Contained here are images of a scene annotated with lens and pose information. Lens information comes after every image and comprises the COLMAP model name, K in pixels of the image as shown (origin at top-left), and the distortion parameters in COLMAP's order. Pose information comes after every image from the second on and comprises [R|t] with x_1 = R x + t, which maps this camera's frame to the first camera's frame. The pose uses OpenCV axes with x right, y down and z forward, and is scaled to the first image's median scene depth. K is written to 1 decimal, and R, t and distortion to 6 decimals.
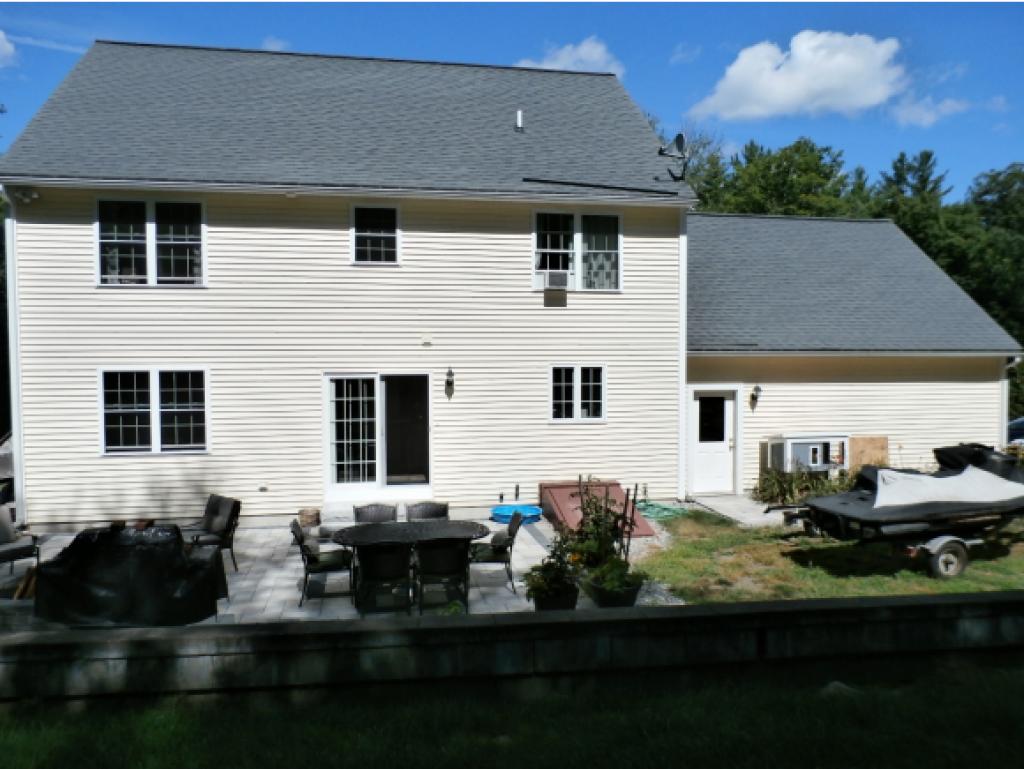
lens RADIAL K [[766.9, 0, 502.7], [0, 766.9, 359.7], [0, 0, 1]] dist [-0.003319, 0.009086]
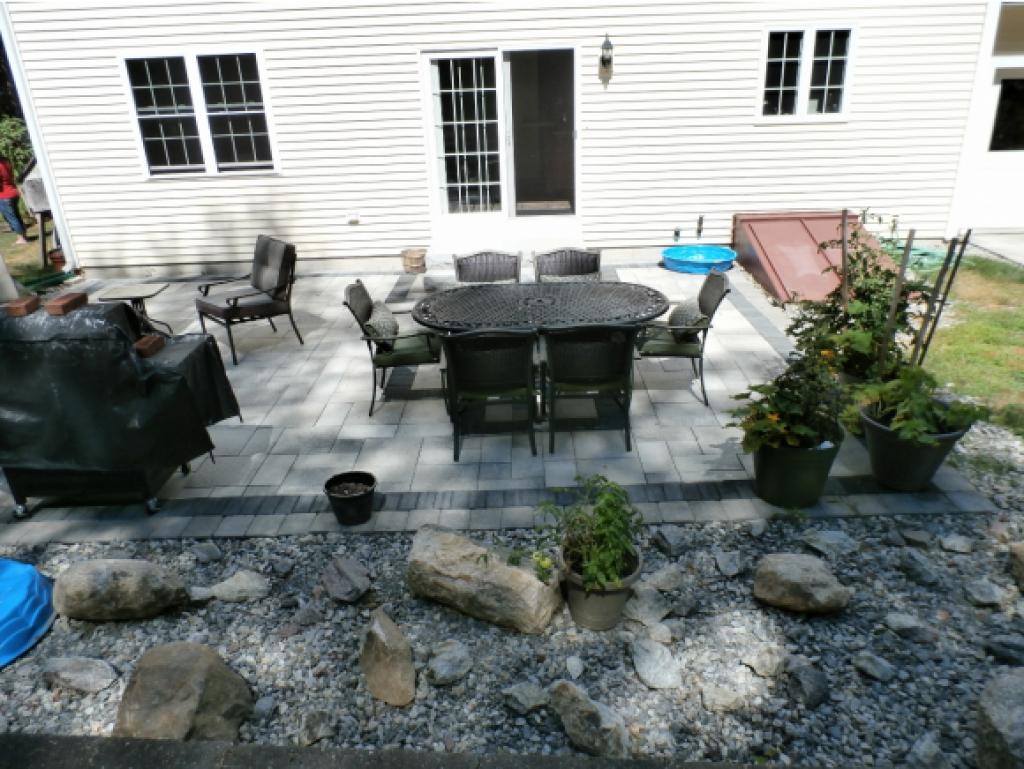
lens RADIAL K [[766.9, 0, 492.6], [0, 766.9, 387.5], [0, 0, 1]] dist [-0.003319, 0.009086]
pose [[0.978272, 0.047707, -0.201764, -0.020028], [0.034007, 0.923062, 0.383146, 0.035585], [0.204519, -0.381682, 0.901383, 0.293701]]
